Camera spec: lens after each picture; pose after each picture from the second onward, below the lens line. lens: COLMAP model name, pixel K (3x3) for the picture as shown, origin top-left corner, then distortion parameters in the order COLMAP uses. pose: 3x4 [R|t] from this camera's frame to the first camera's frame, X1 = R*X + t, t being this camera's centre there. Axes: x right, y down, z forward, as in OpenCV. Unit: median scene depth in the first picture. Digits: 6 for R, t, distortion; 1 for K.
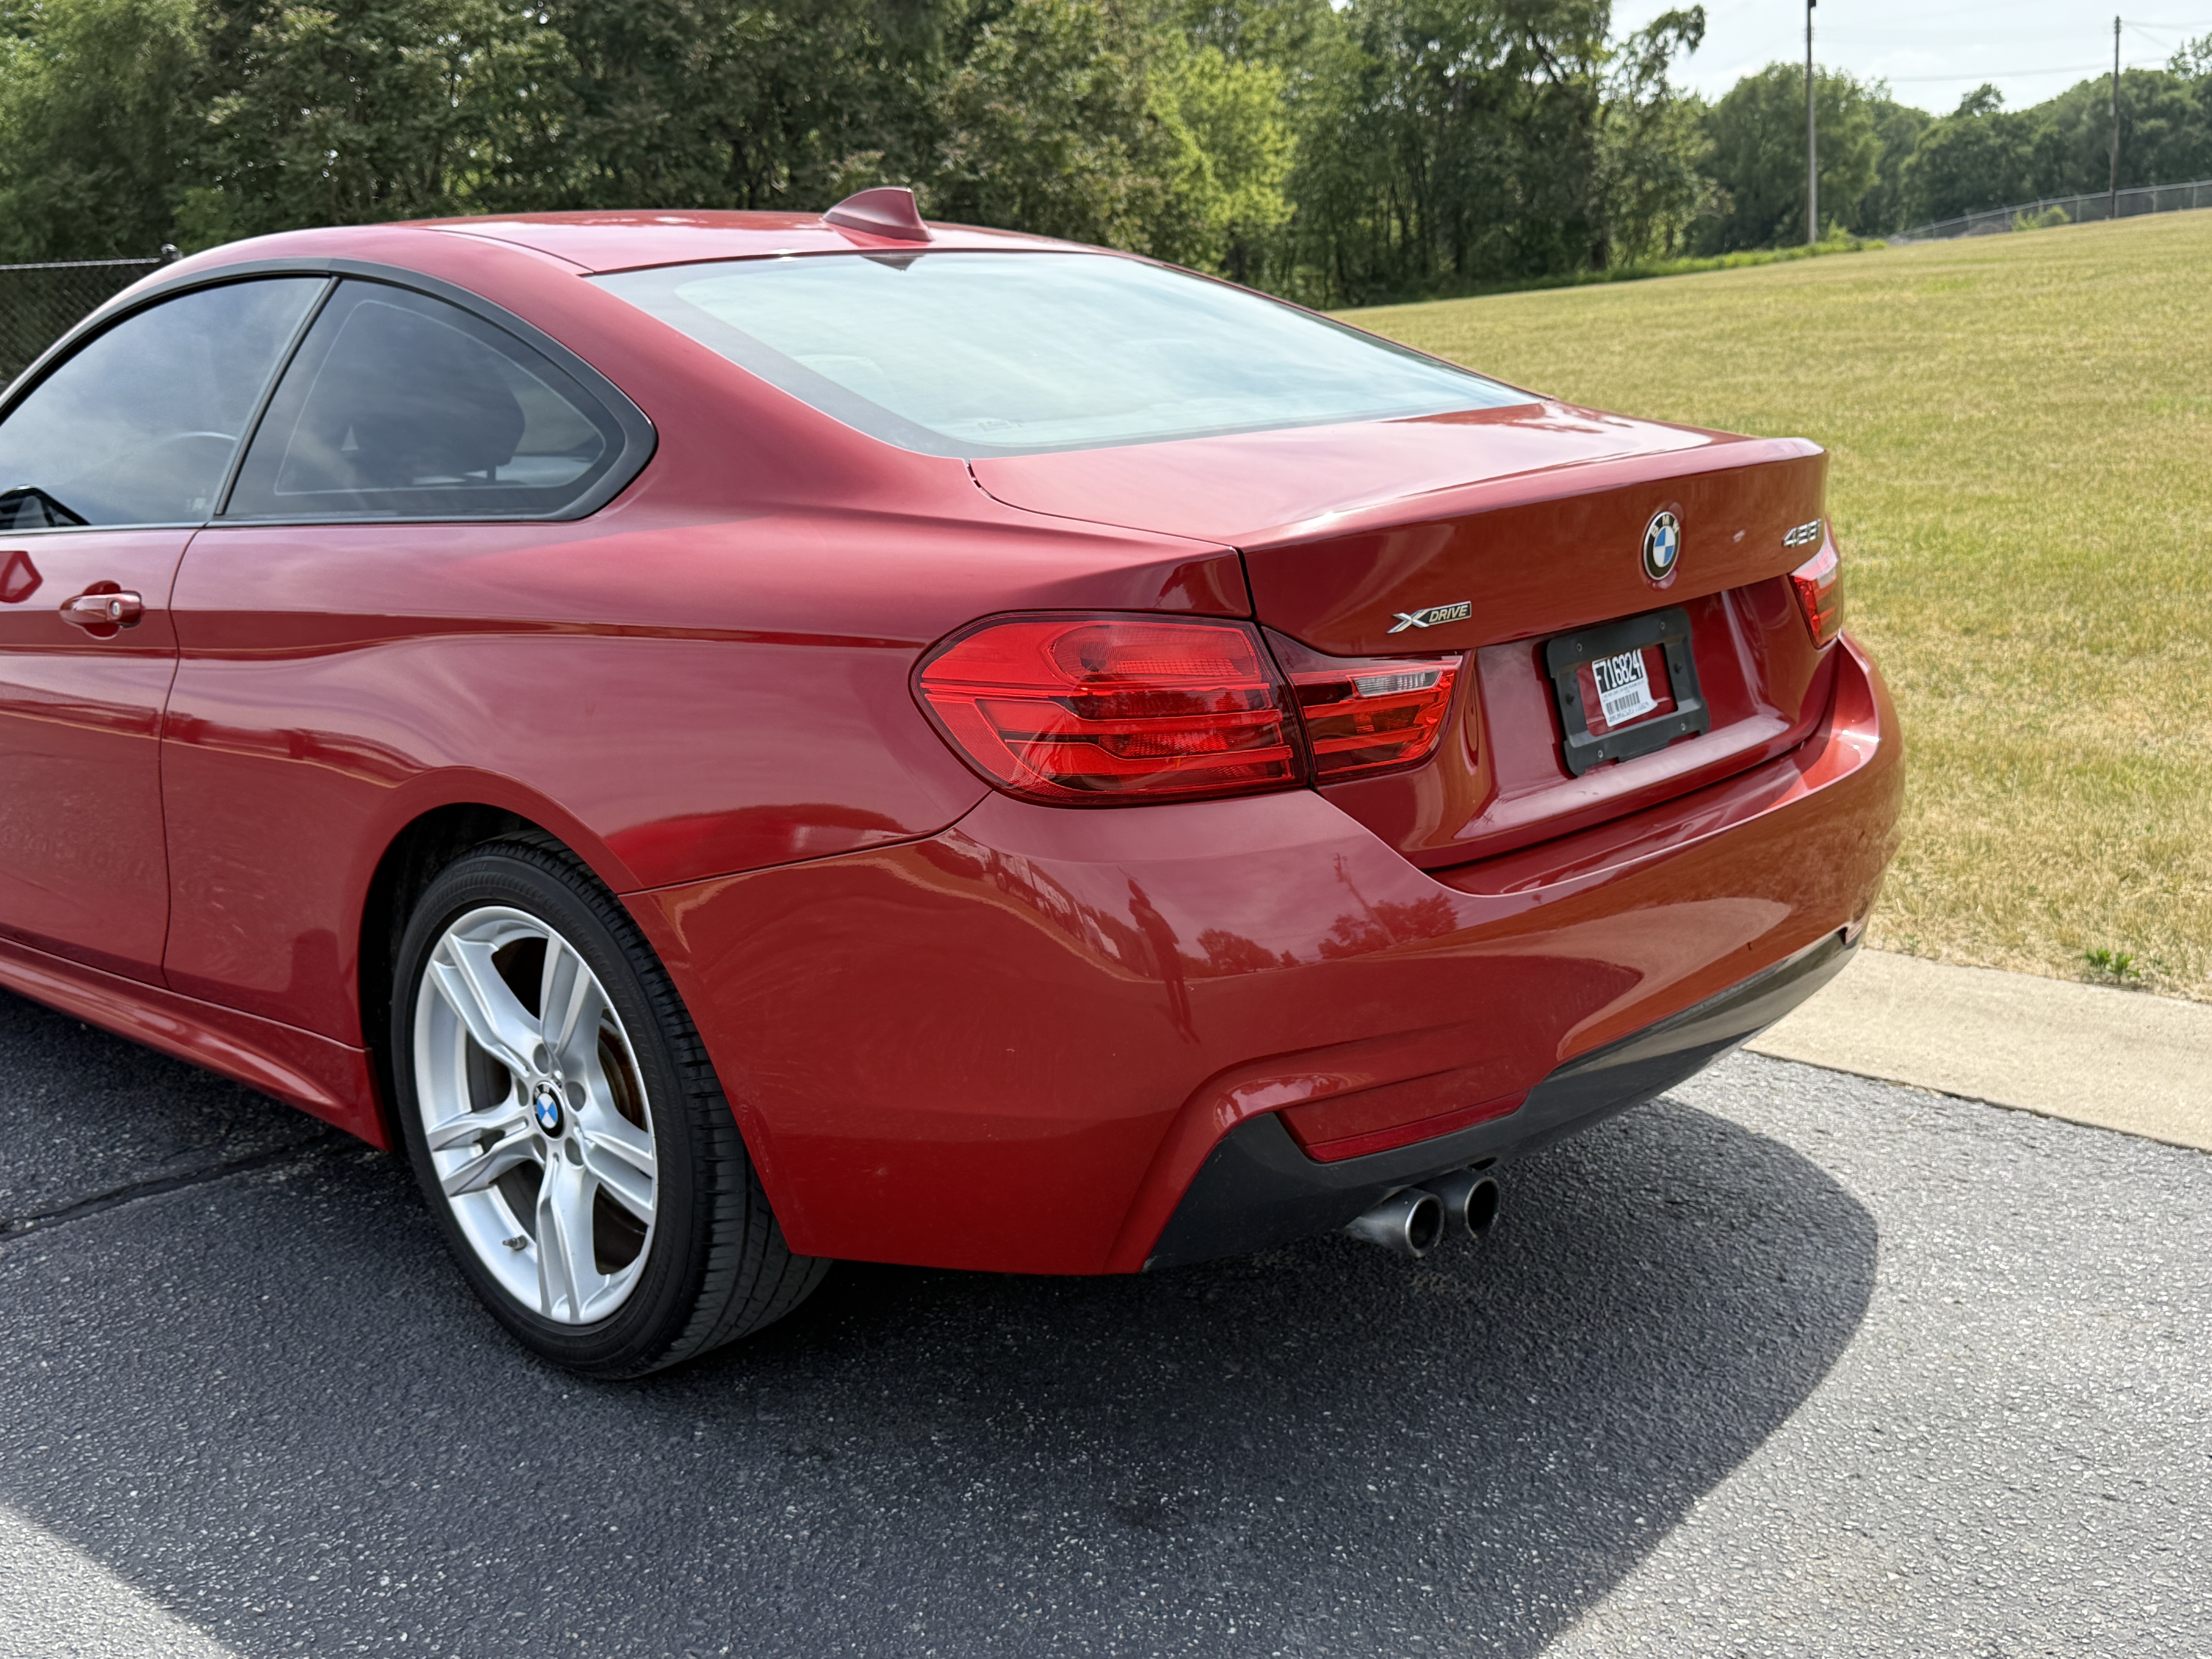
lens RADIAL K [[2238.6, 0, 1106.6], [0, 2238.6, 831.0], [0, 0, 1]] dist [0.144165, -0.323867]
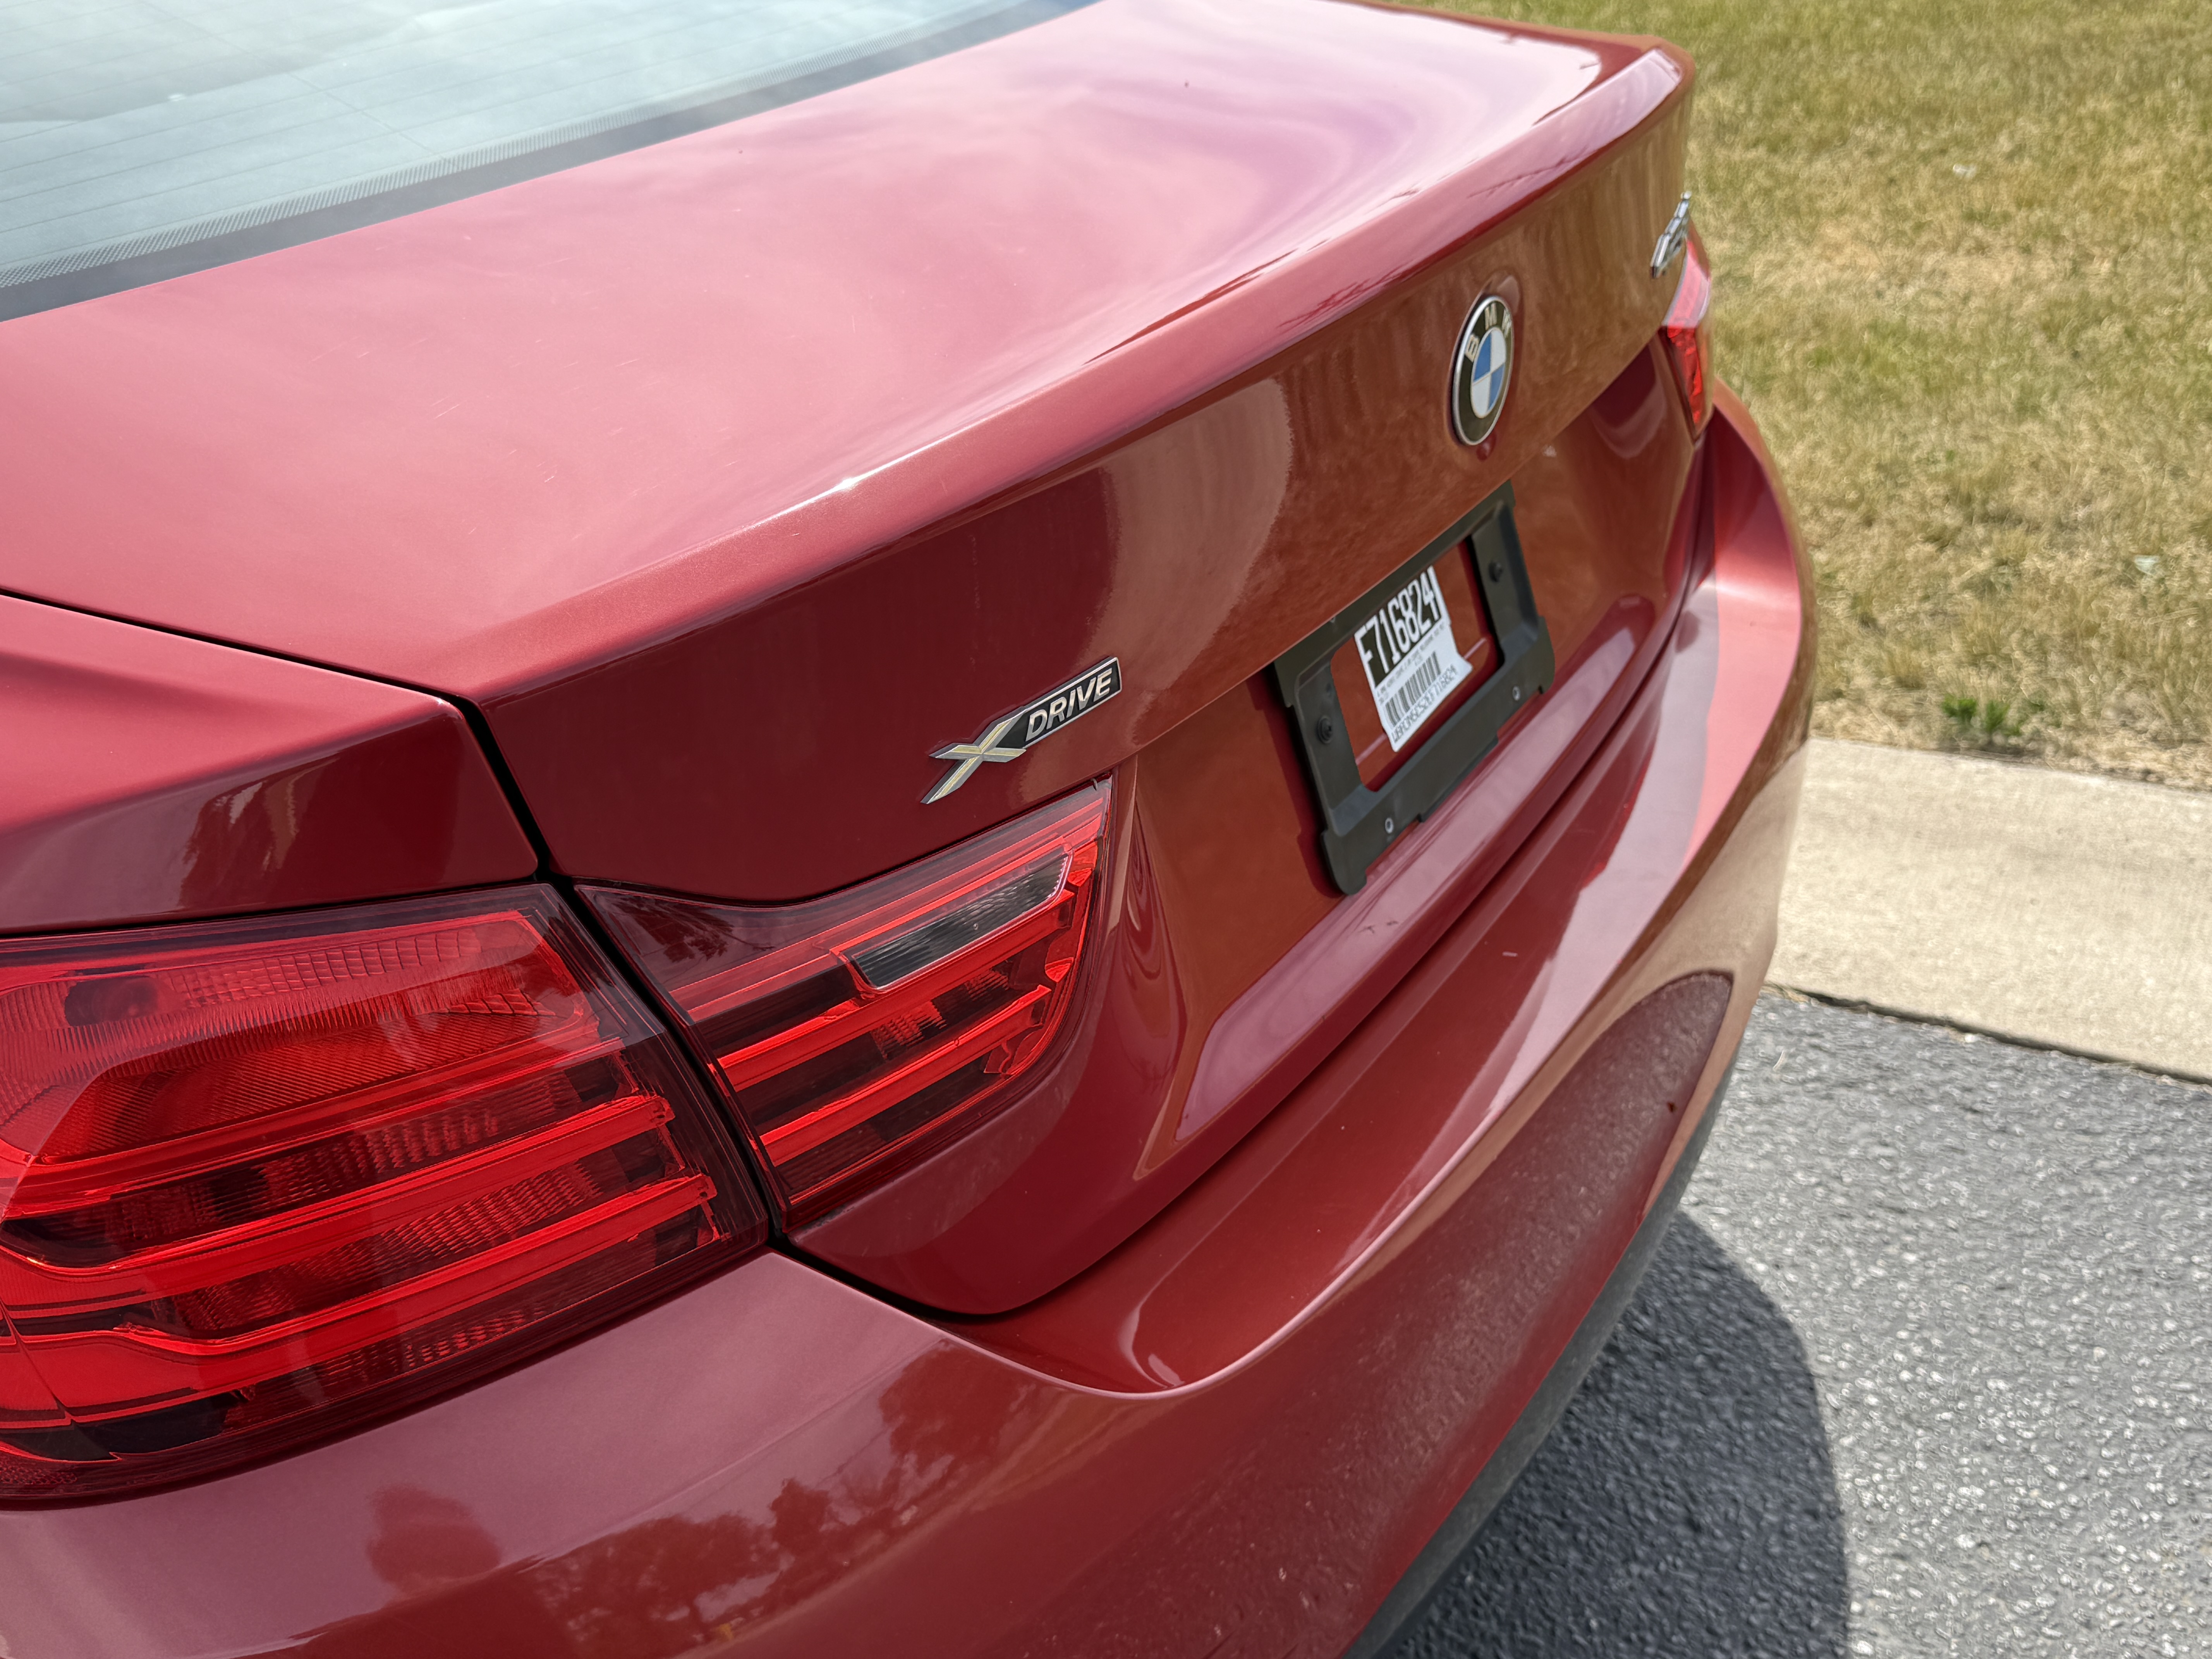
lens RADIAL K [[2238.6, 0, 1106.6], [0, 2238.6, 831.0], [0, 0, 1]] dist [0.144165, -0.323867]
pose [[0.975941, -0.140092, 0.167073, 0.074969], [0.098224, 0.966597, 0.236732, -0.142565], [-0.194656, -0.214626, 0.957102, 0.517098]]
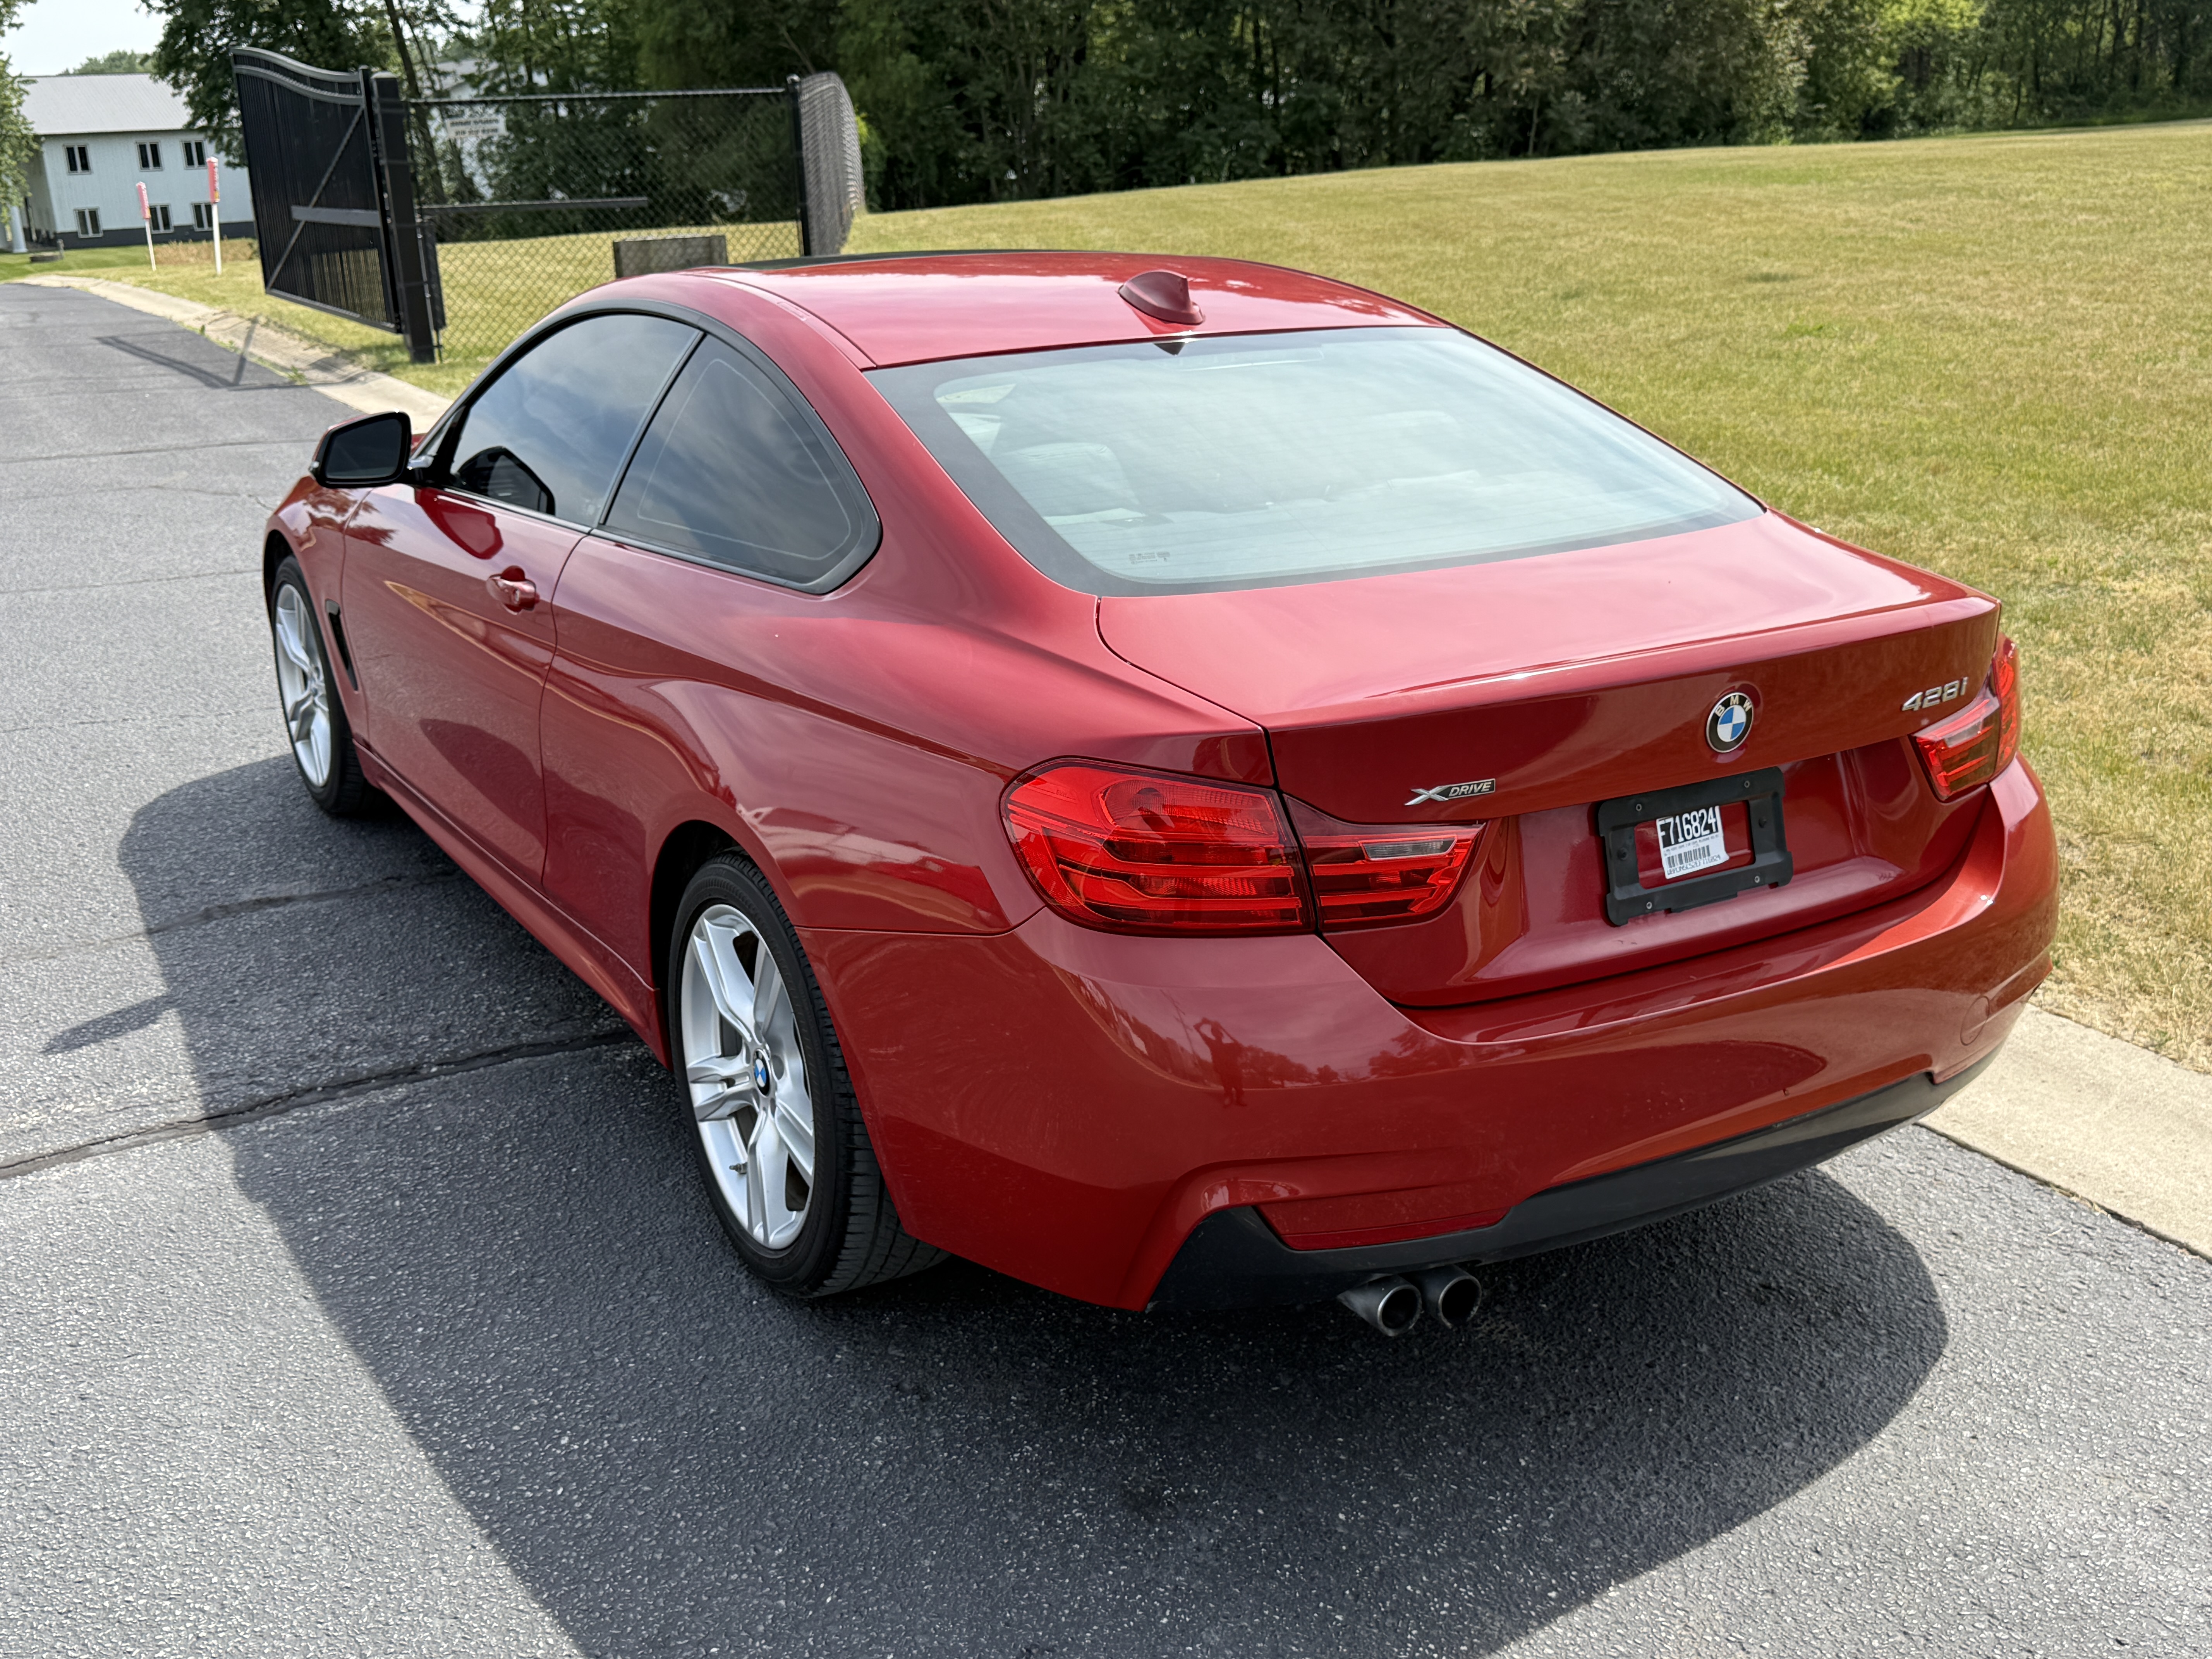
lens RADIAL K [[2240.8, 0, 1099.6], [0, 2240.8, 823.9], [0, 0, 1]] dist [0.139864, -0.294052]
pose [[0.960270, 0.116276, -0.253696, 0.221246], [-0.093919, 0.990689, 0.098564, -0.146476], [0.262795, -0.070821, 0.962249, -0.115464]]
